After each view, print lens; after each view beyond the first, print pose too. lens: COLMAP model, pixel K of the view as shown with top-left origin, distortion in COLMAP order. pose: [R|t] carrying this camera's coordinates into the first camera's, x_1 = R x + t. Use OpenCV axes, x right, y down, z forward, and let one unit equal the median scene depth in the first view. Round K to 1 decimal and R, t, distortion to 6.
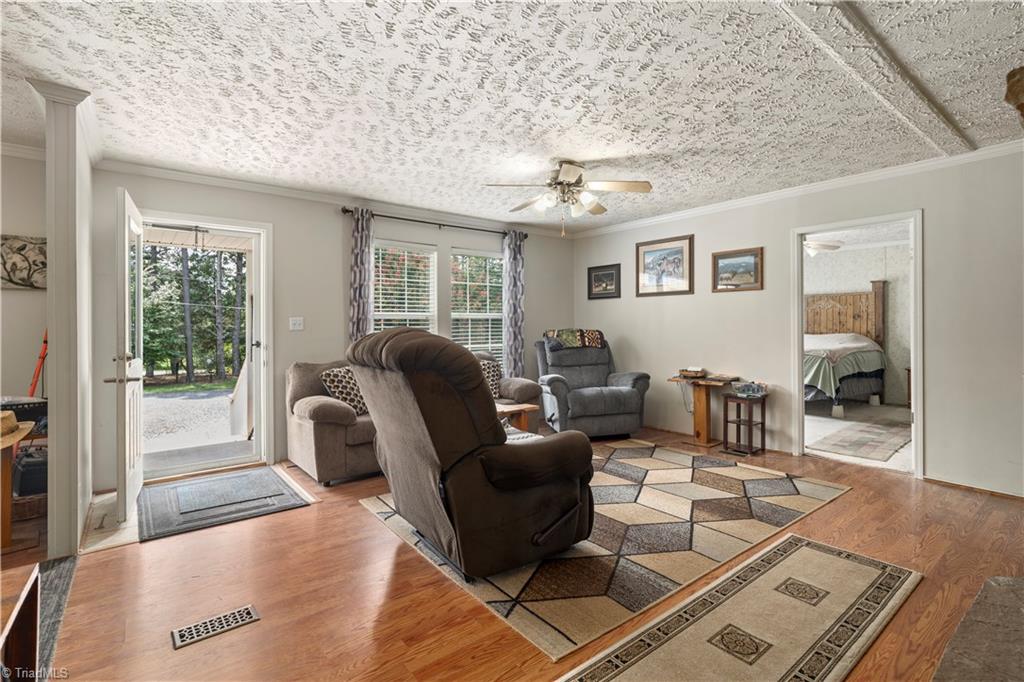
lens RADIAL K [[482.7, 0, 513.5], [0, 482.7, 333.8], [0, 0, 1]] dist [0.000942, 0.000145]
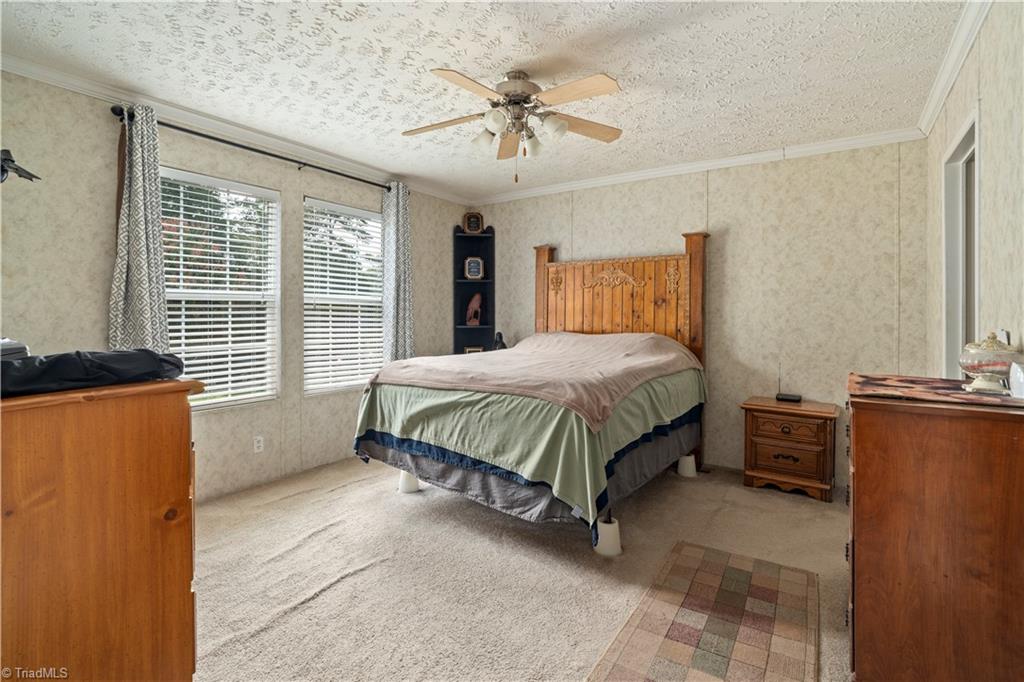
lens RADIAL K [[482.7, 0, 514.0], [0, 482.7, 317.7], [0, 0, 1]] dist [0.000942, 0.000145]
pose [[0.956077, 0.014725, 0.292747, 0.416874], [-0.012674, 0.999880, -0.008901, -0.011405], [-0.292843, 0.004800, 0.956149, 0.559734]]
